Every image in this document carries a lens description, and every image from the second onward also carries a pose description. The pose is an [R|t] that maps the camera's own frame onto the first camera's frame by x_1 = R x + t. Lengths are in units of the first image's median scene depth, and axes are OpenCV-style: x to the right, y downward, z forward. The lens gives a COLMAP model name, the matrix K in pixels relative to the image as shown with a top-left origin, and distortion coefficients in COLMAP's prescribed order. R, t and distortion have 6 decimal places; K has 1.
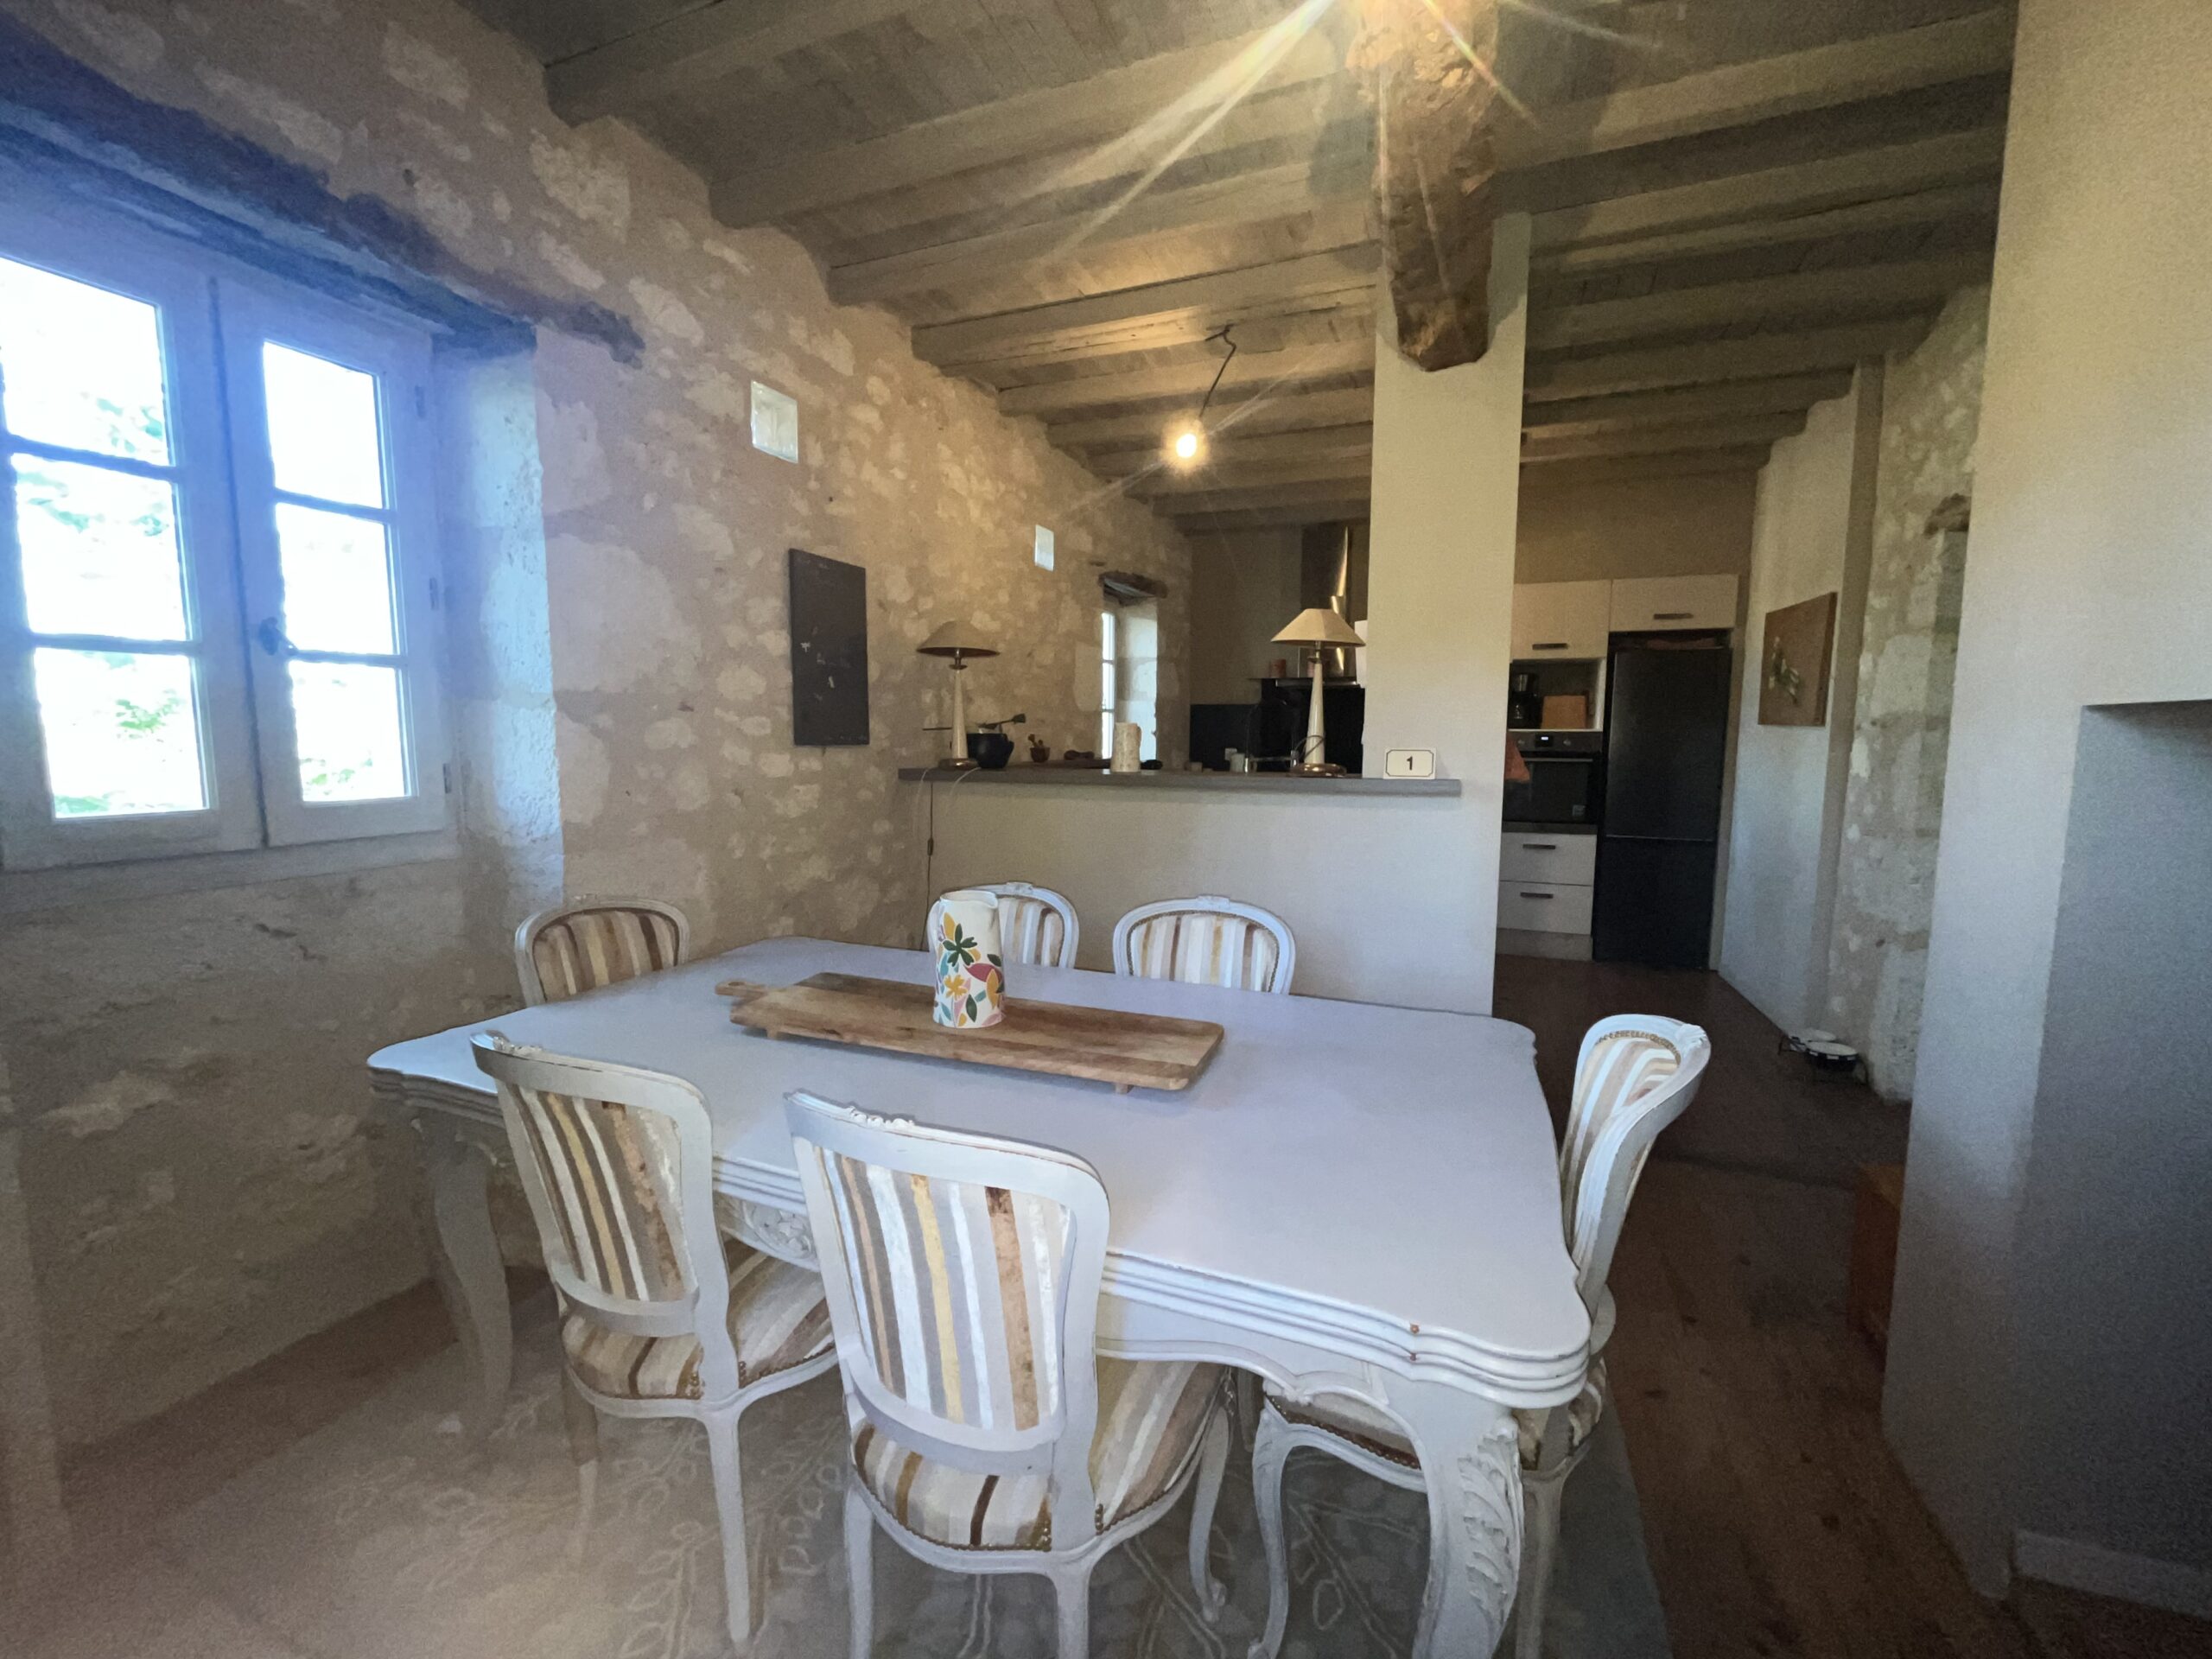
lens RADIAL K [[892.5, 0, 1102.7], [0, 892.5, 827.8], [0, 0, 1]] dist [-0.001293, -0.001511]
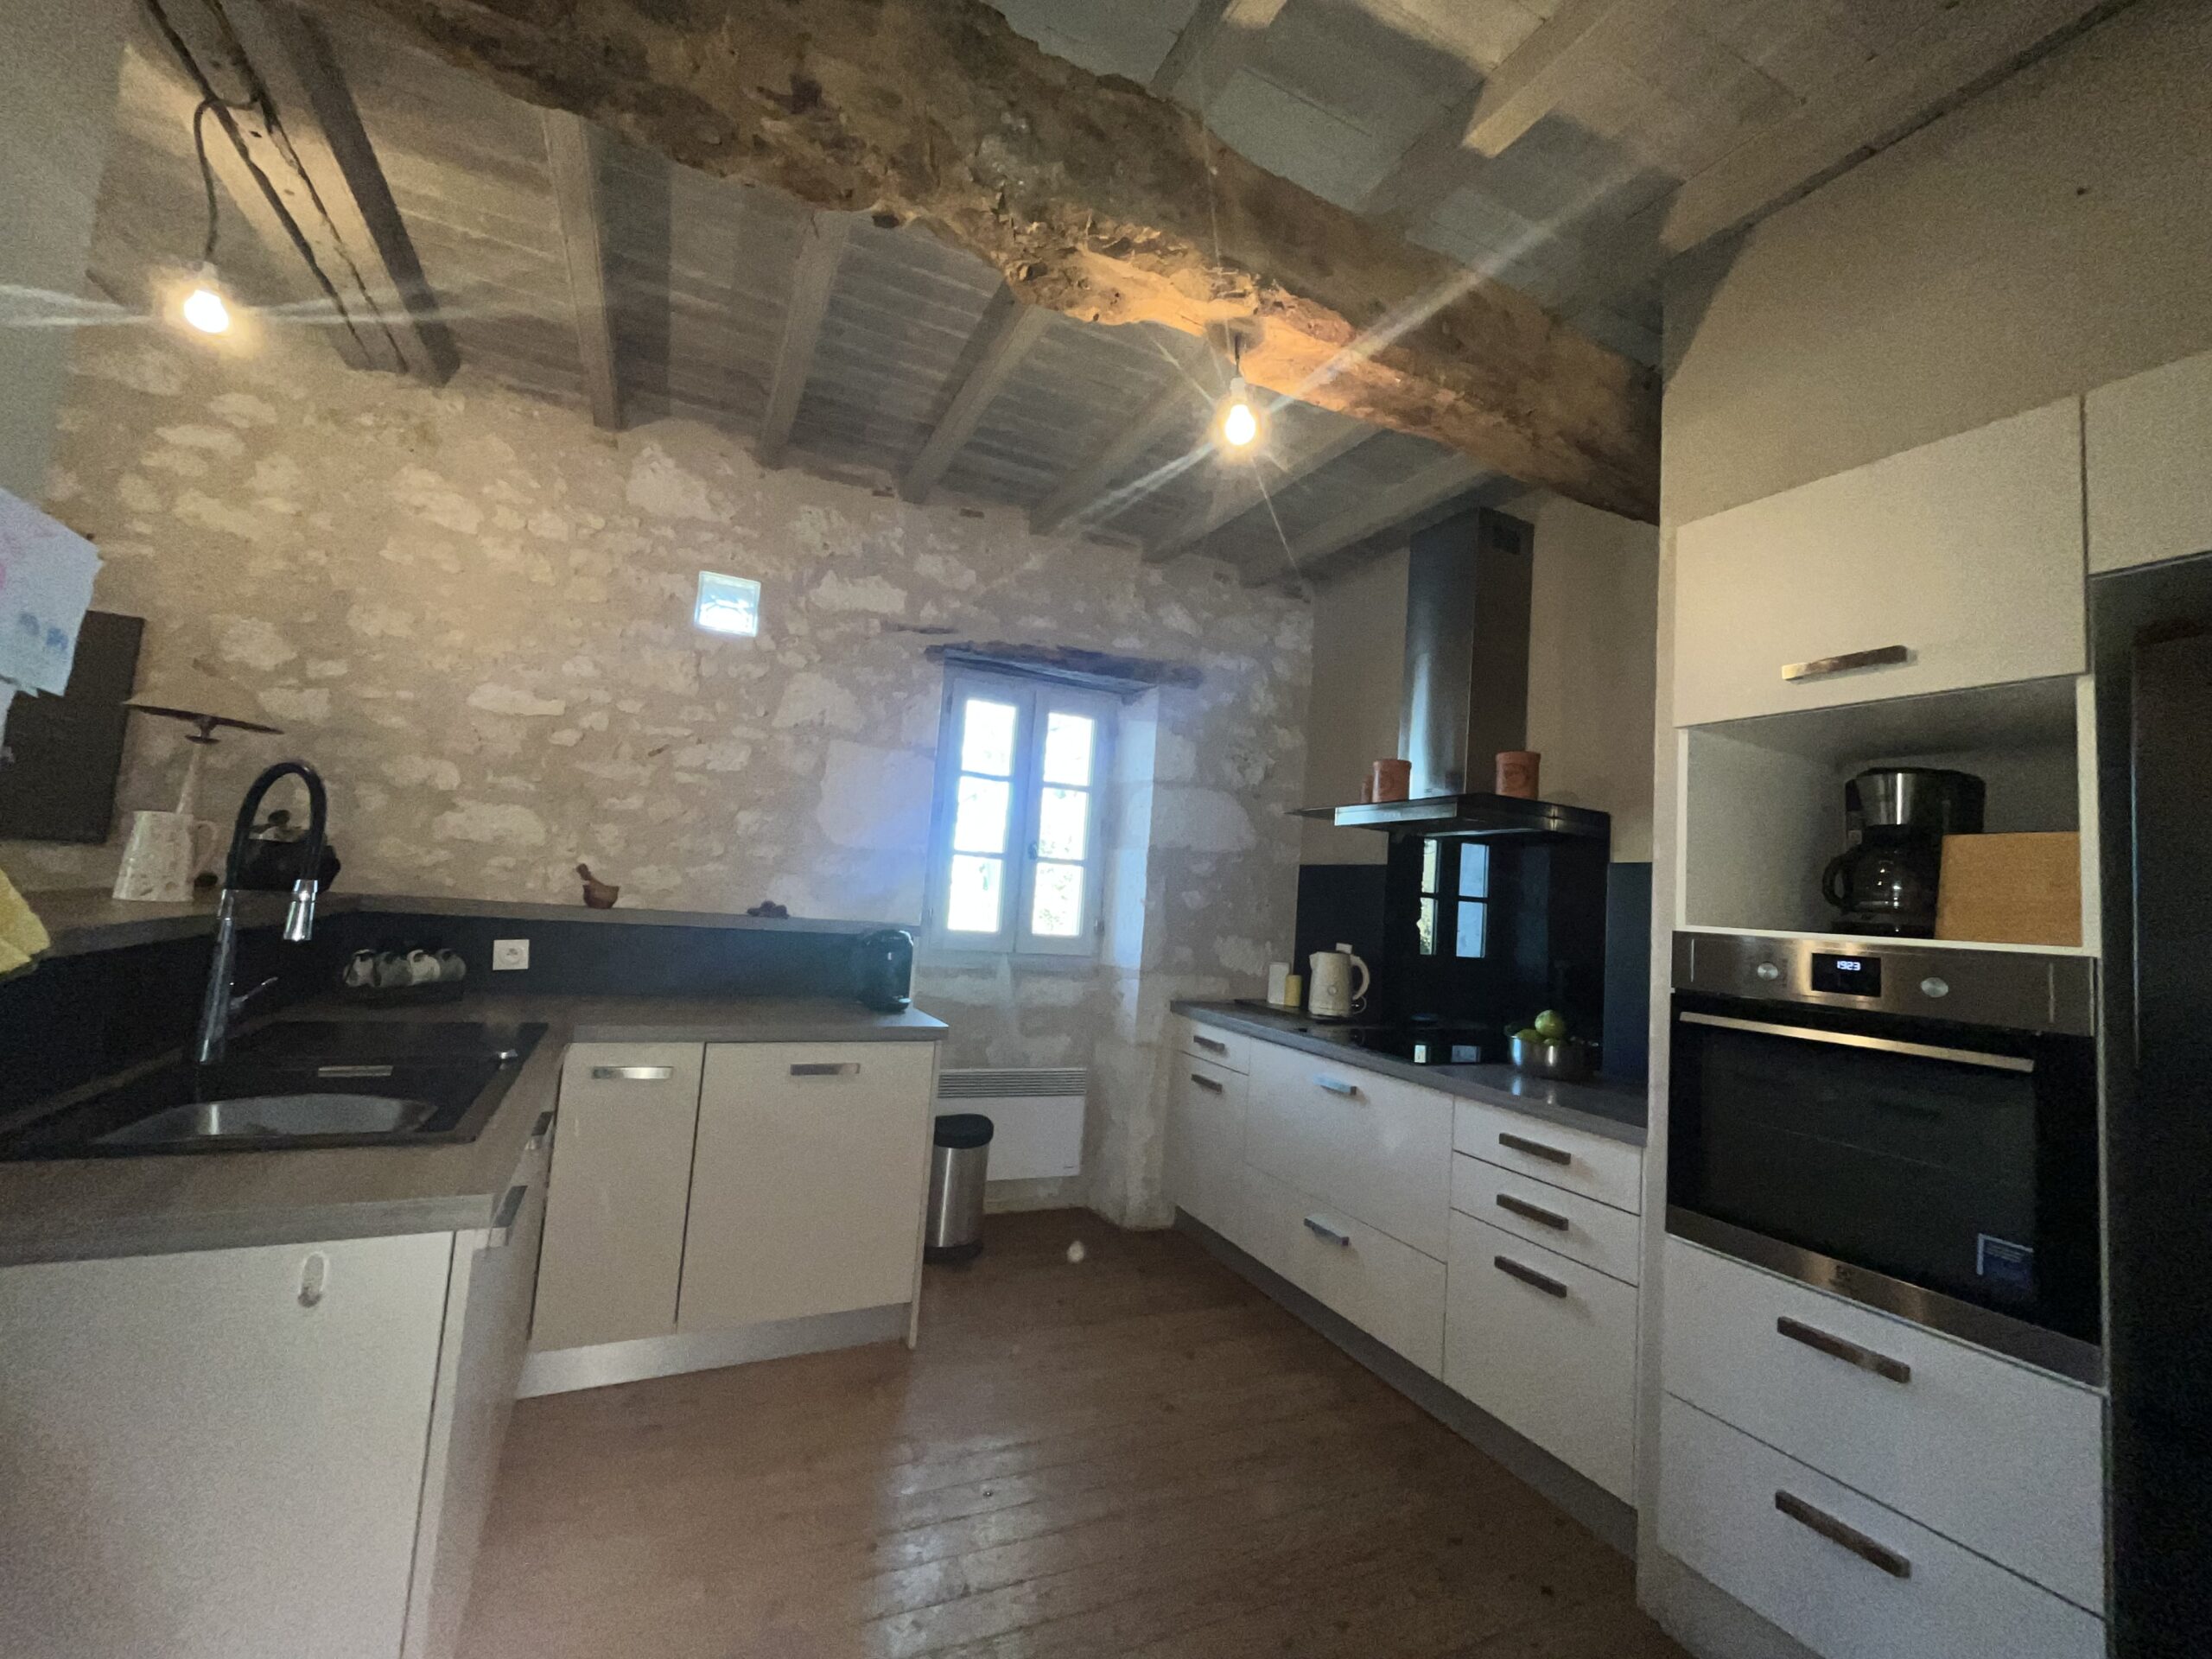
lens RADIAL K [[892.5, 0, 1101.5], [0, 892.5, 826.2], [0, 0, 1]] dist [-0.001293, -0.001511]
pose [[0.736484, -0.007958, -0.676408, 0.711625], [-0.139728, 0.976577, -0.163627, -0.085410], [0.661867, 0.215022, 0.718121, 0.850253]]
